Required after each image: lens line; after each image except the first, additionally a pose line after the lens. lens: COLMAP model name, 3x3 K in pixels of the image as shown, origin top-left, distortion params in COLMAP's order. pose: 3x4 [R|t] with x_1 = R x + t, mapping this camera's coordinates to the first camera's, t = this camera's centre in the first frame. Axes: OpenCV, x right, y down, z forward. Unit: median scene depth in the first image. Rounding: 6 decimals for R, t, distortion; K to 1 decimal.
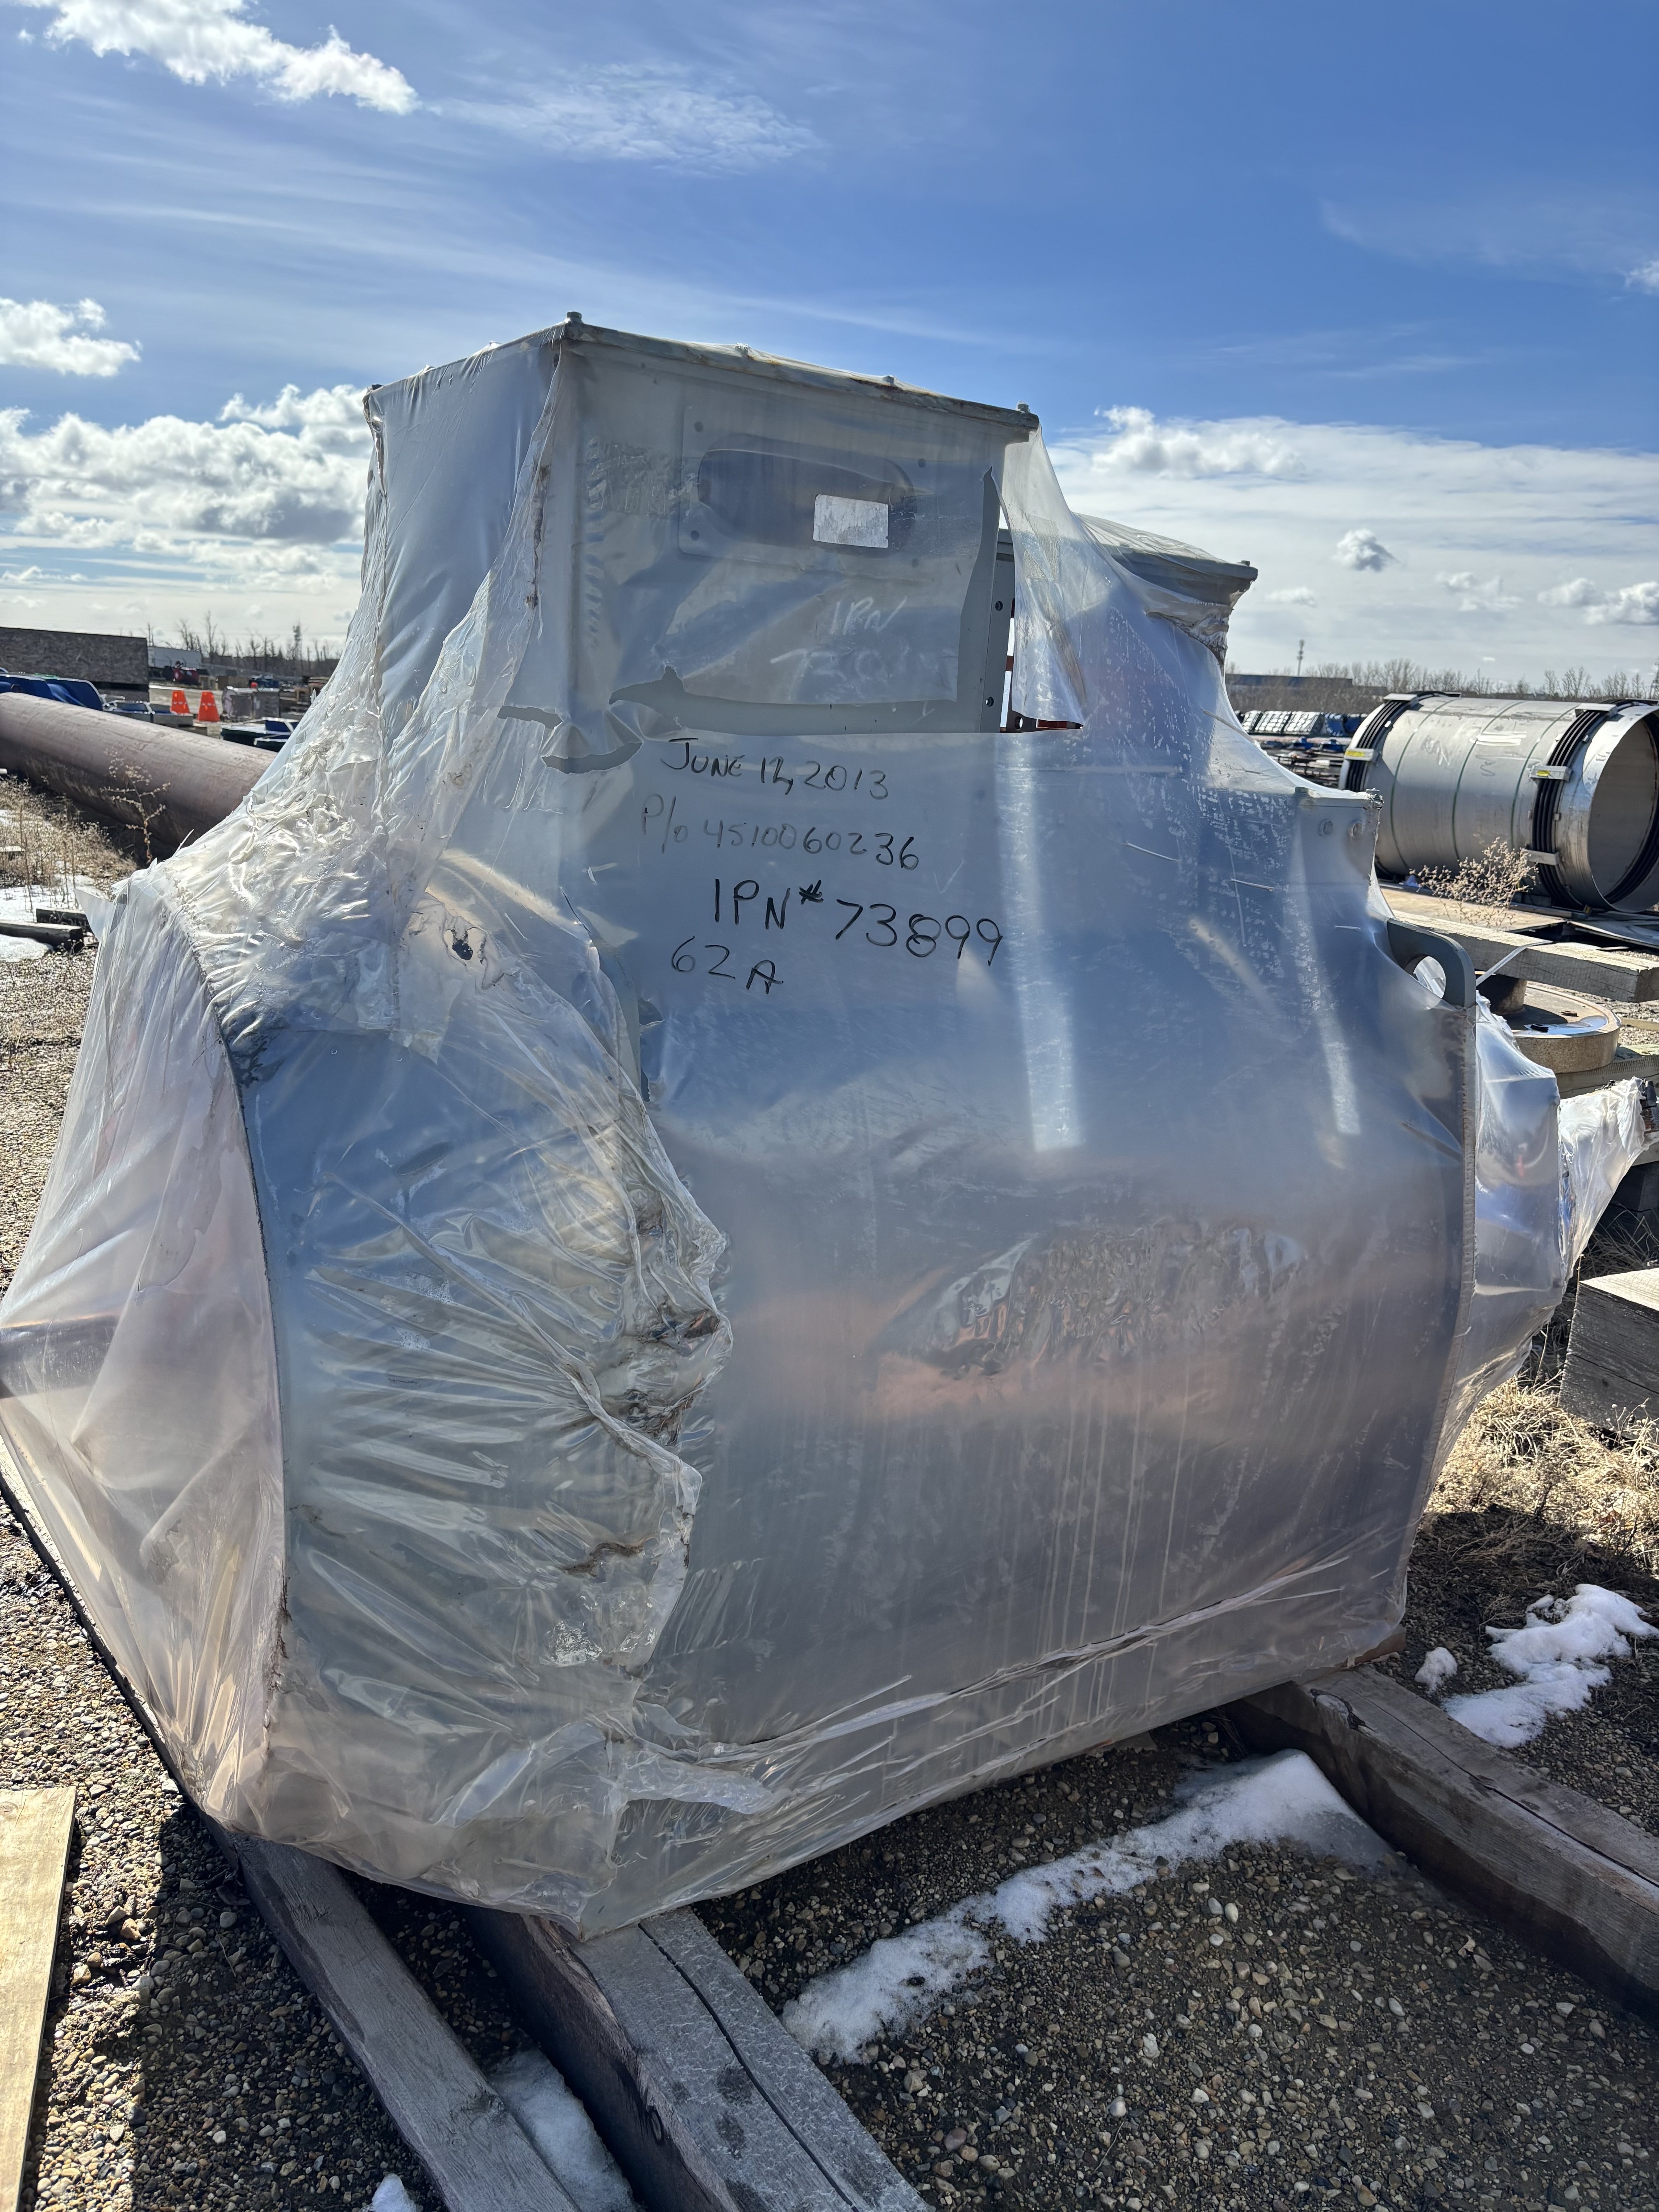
lens RADIAL K [[1674.8, 0, 840.0], [0, 1674.8, 1096.9], [0, 0, 1]] dist [0.025595, -0.013465]
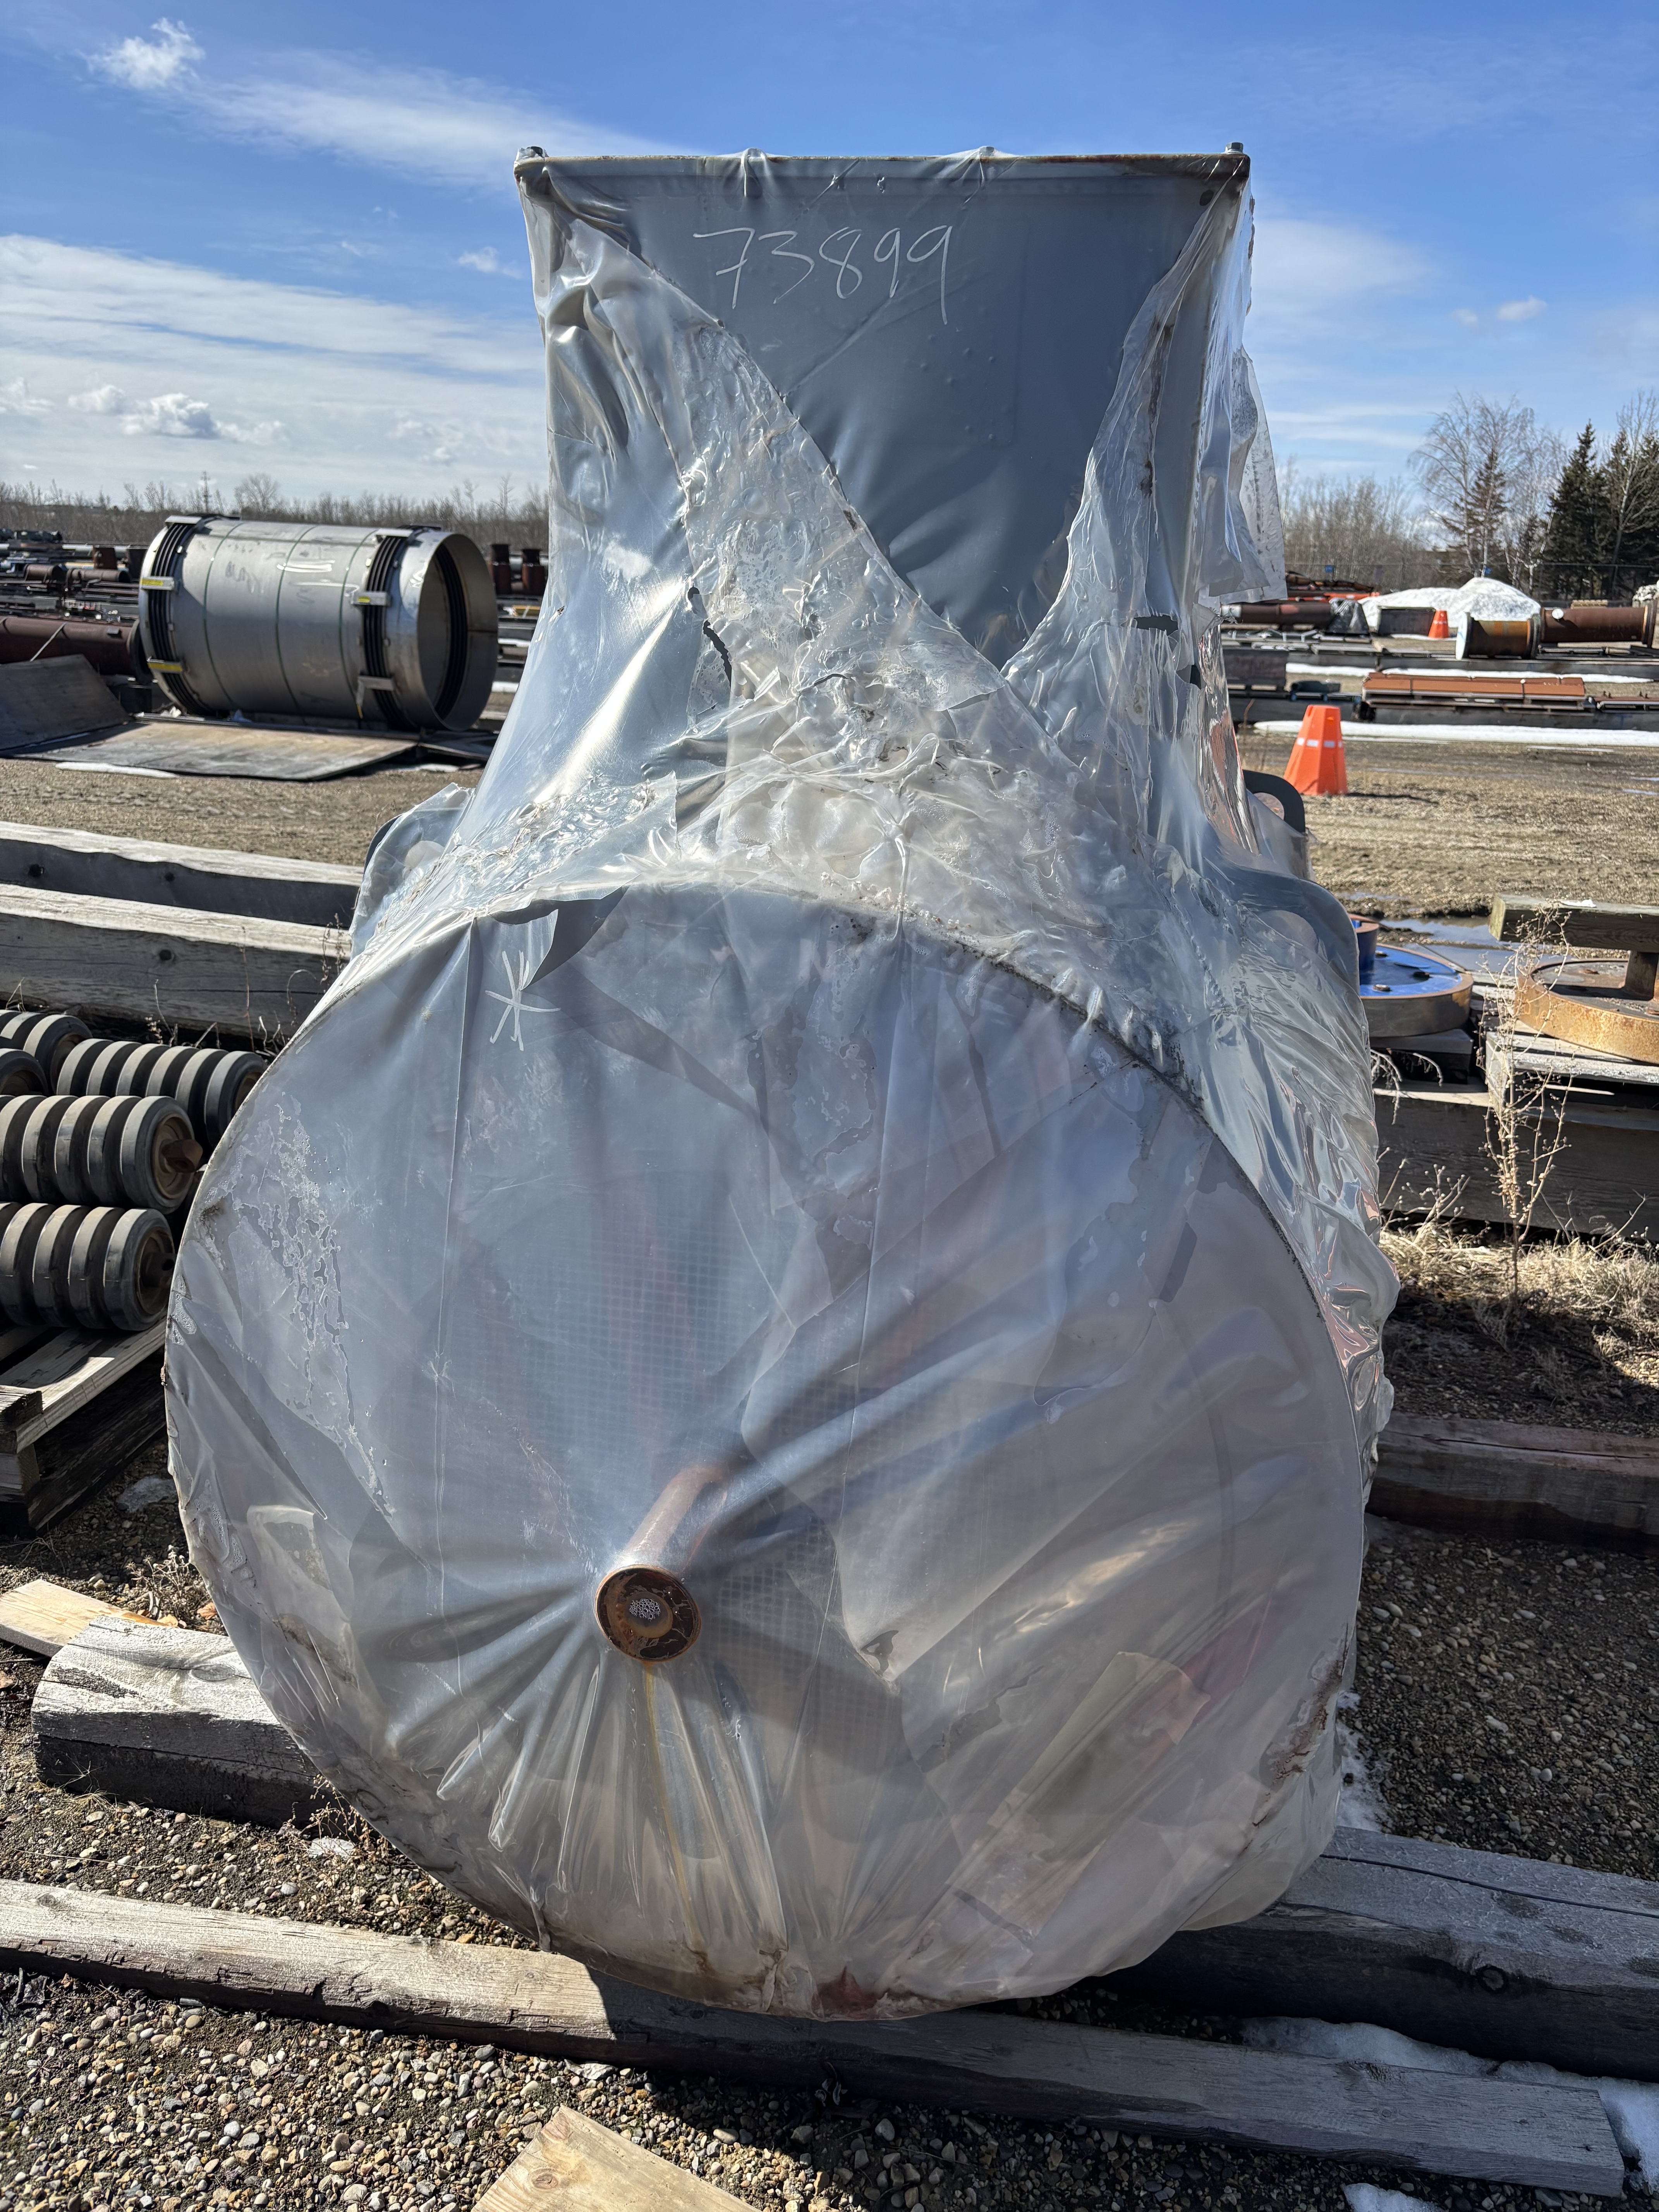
lens RADIAL K [[1674.8, 0, 819.7], [0, 1674.8, 1091.0], [0, 0, 1]] dist [0.025595, -0.013465]
pose [[0.716374, -0.224402, 0.660645, -0.111524], [0.158240, 0.974449, 0.159405, -0.019154], [-0.679535, -0.009653, 0.733579, 0.058241]]
